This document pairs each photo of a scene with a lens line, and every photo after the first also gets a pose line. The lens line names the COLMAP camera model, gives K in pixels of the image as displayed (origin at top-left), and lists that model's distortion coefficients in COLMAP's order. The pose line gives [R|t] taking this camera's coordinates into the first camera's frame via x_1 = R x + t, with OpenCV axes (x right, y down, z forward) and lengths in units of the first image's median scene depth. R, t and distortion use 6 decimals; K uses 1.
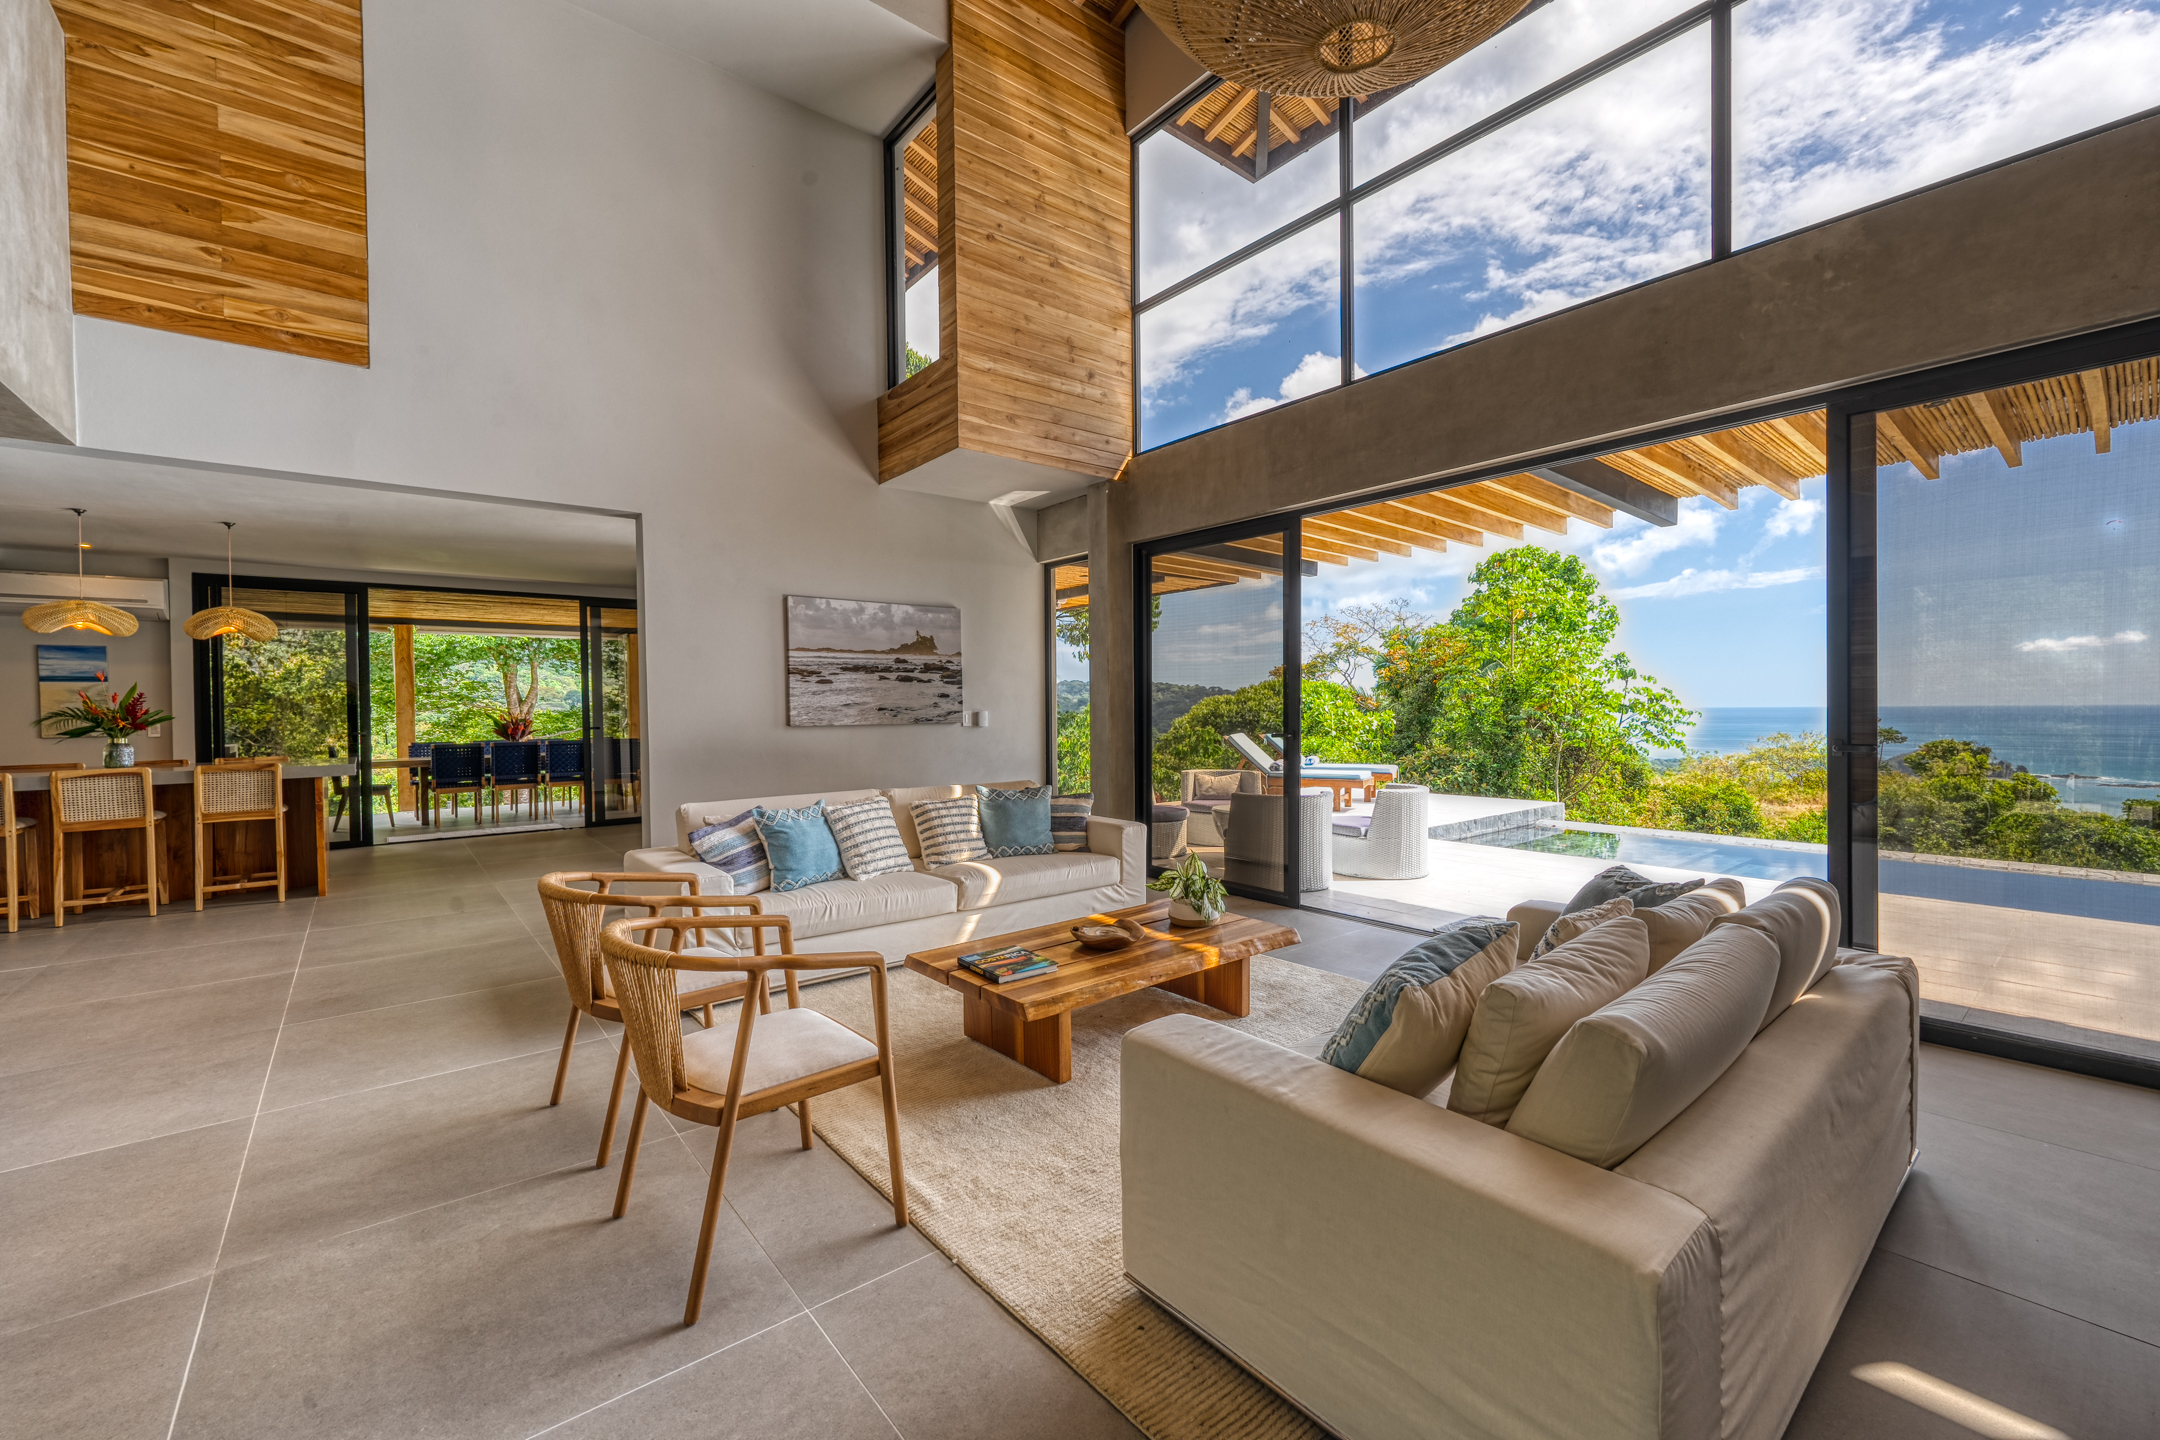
lens RADIAL K [[893.9, 0, 1080.0], [0, 893.9, 720.0], [0, 0, 1]] dist [0.000248, -0.000478]
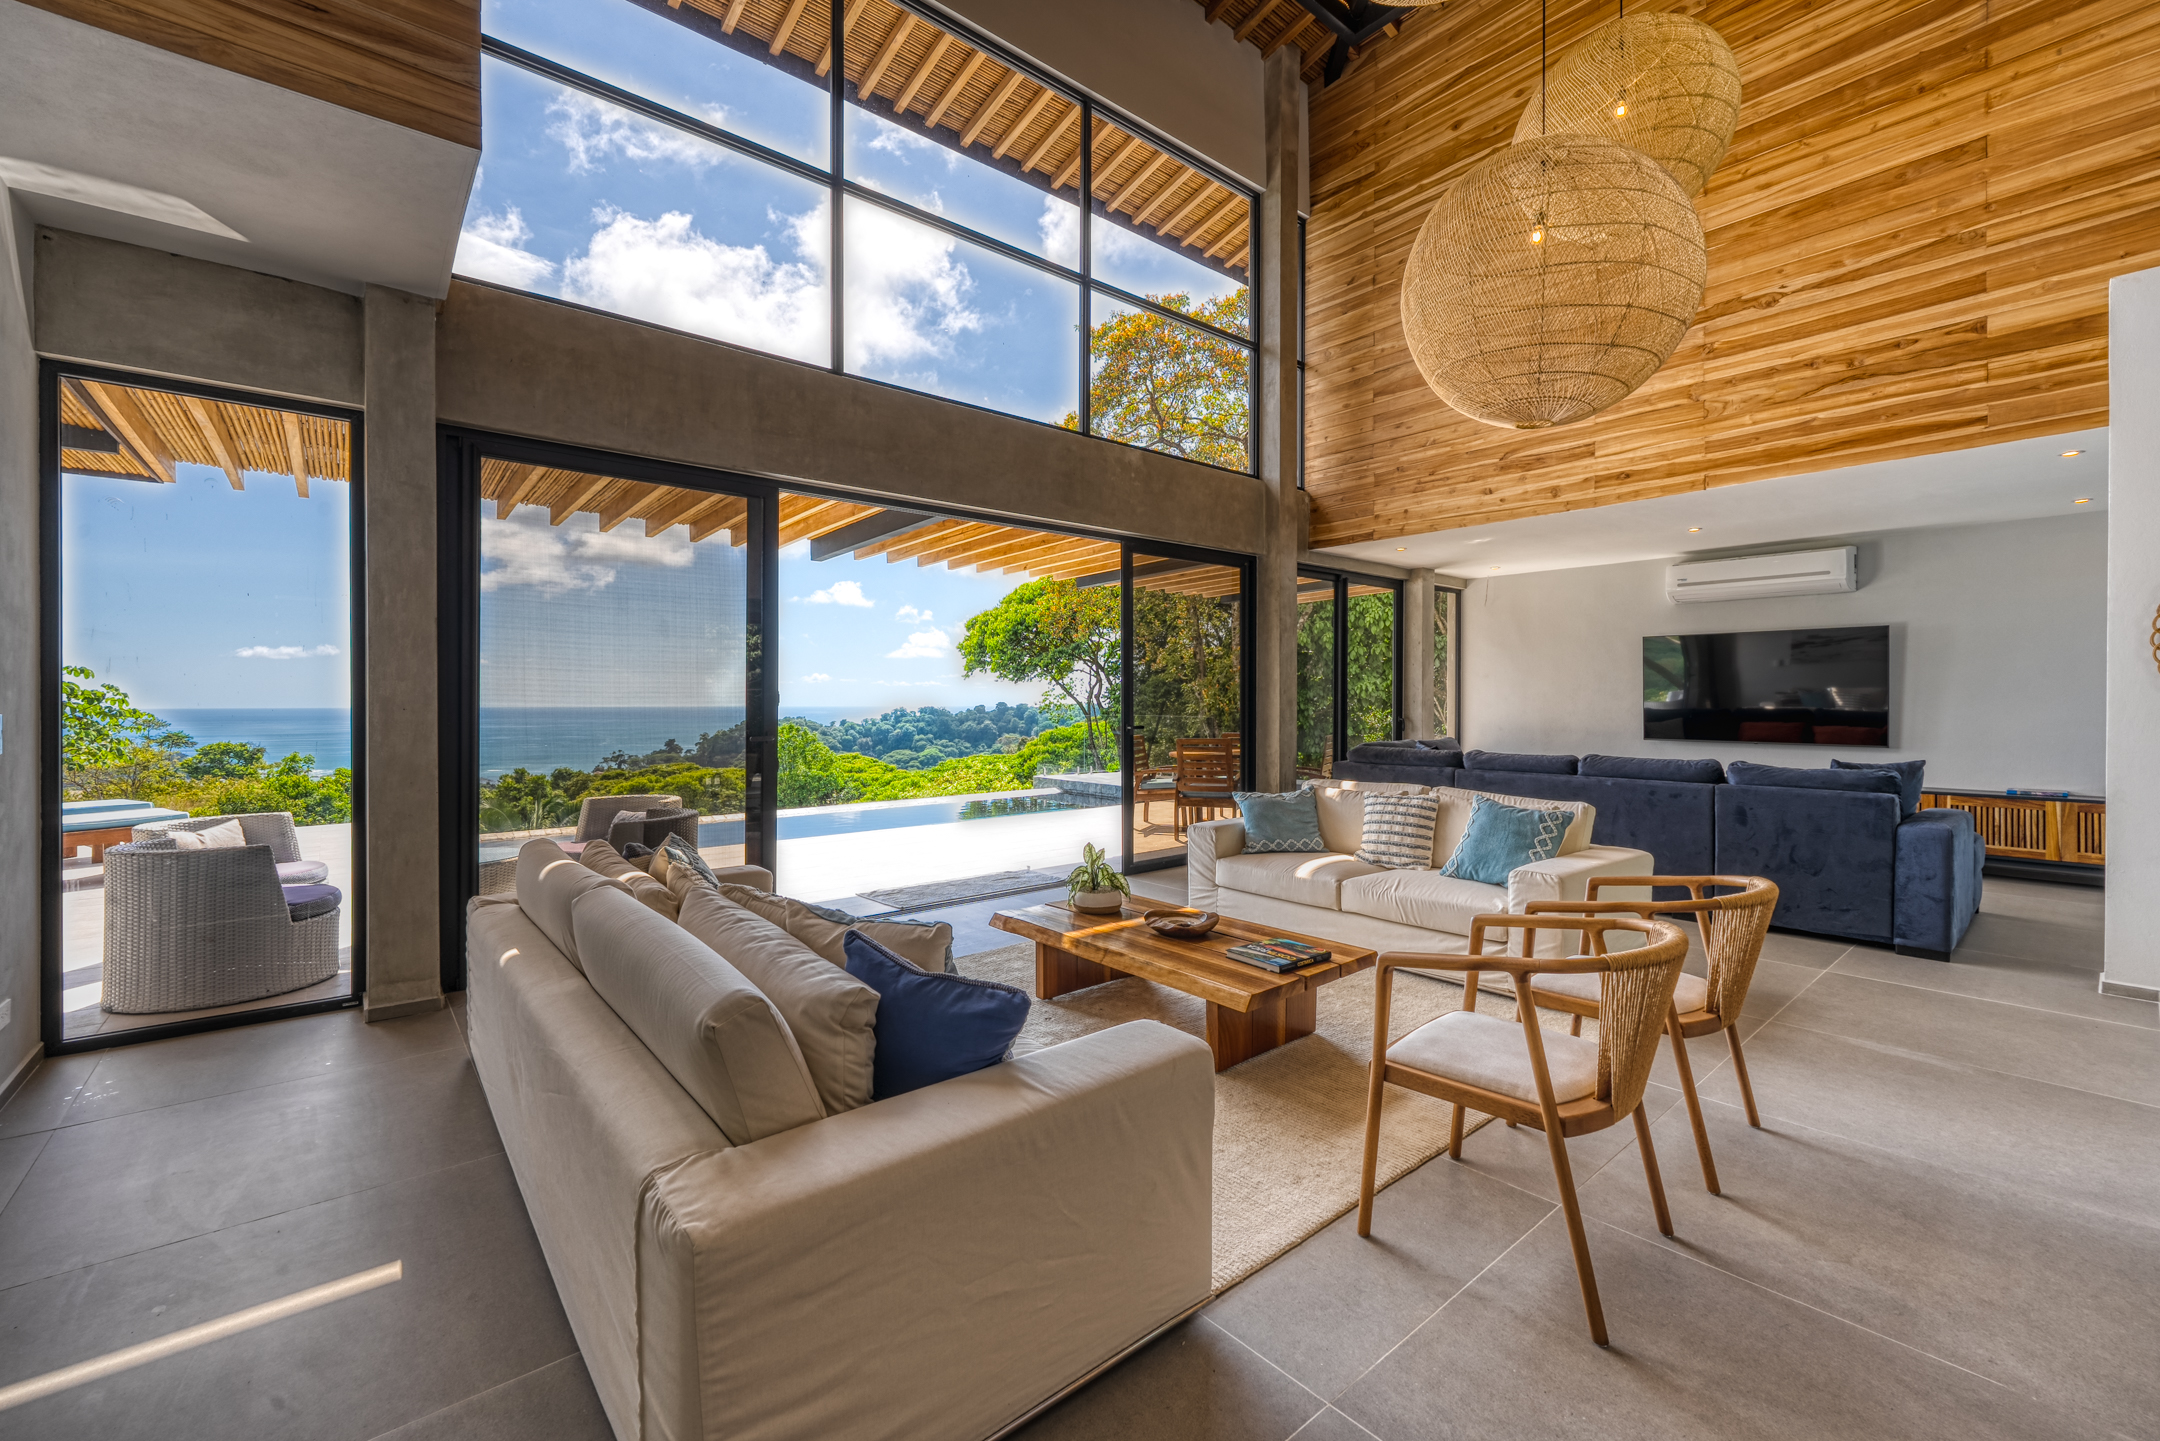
lens RADIAL K [[859.8, 0, 1109.8], [0, 859.8, 703.7], [0, 0, 1]] dist [-0.000025, 0.000006]
pose [[-0.026510, 0.005428, 0.999634, -0.459251], [0.015868, 0.999862, -0.005008, -0.004726], [-0.999523, 0.015729, -0.026592, 0.527624]]
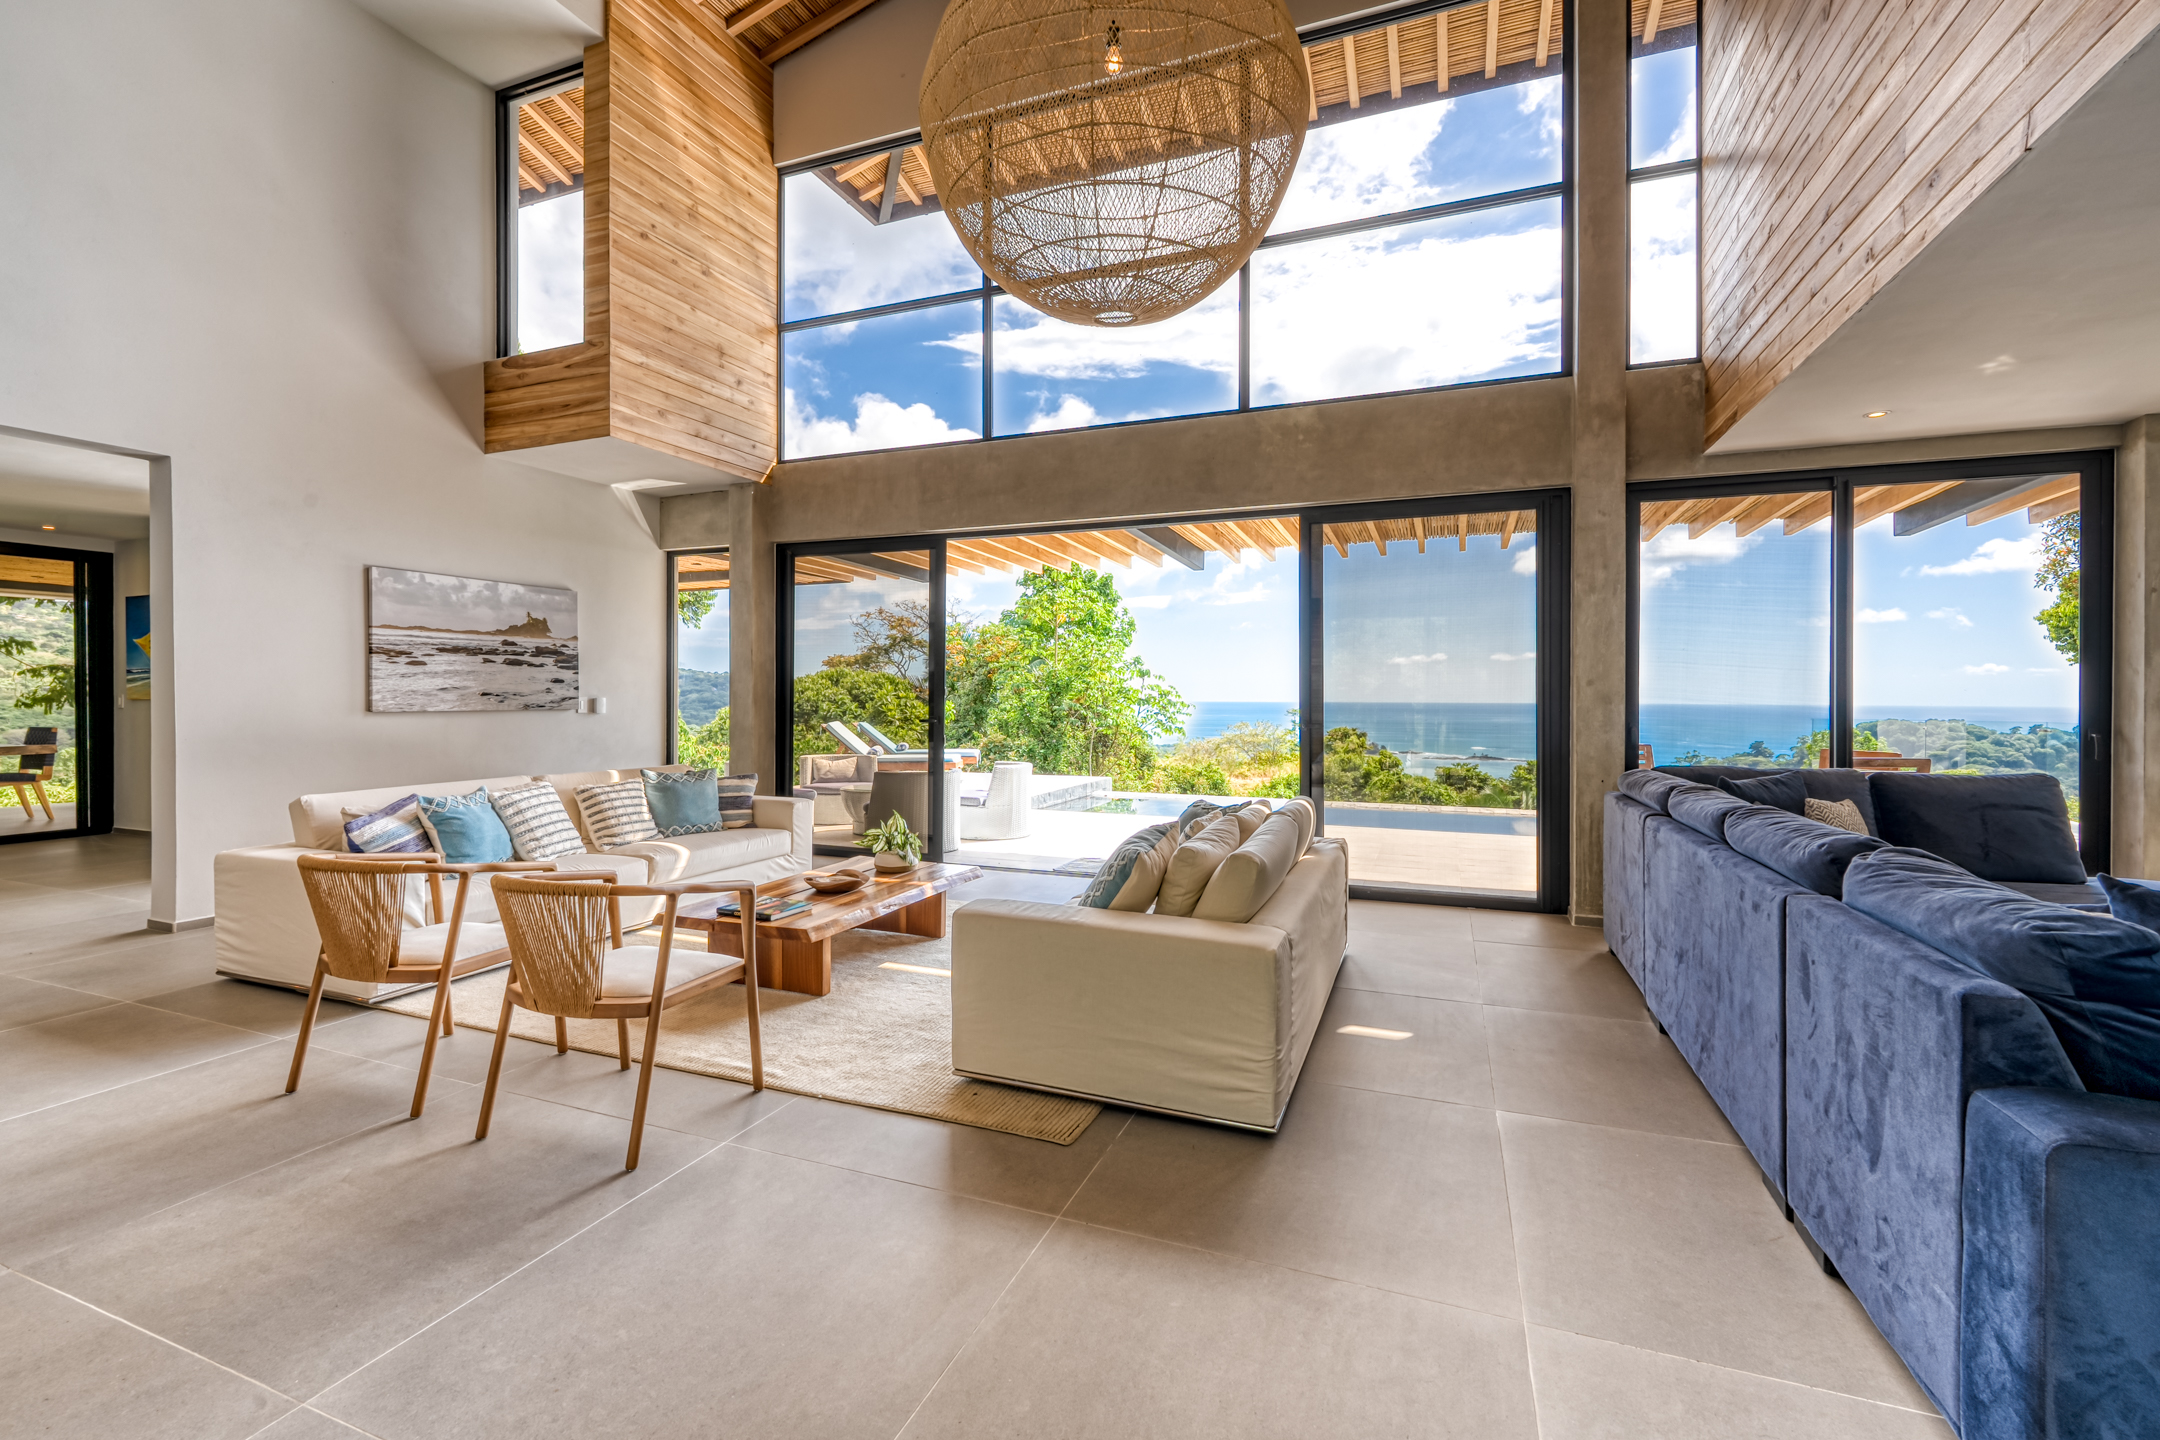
lens RADIAL K [[884.9, 0, 1044.9], [0, 884.9, 694.8], [0, 0, 1]] dist [-0.000821, -0.000047]
pose [[0.901987, 0.012608, 0.431580, -0.108346], [-0.005229, 0.999819, -0.018279, 0.002745], [-0.431733, 0.014231, 0.901889, -0.098478]]
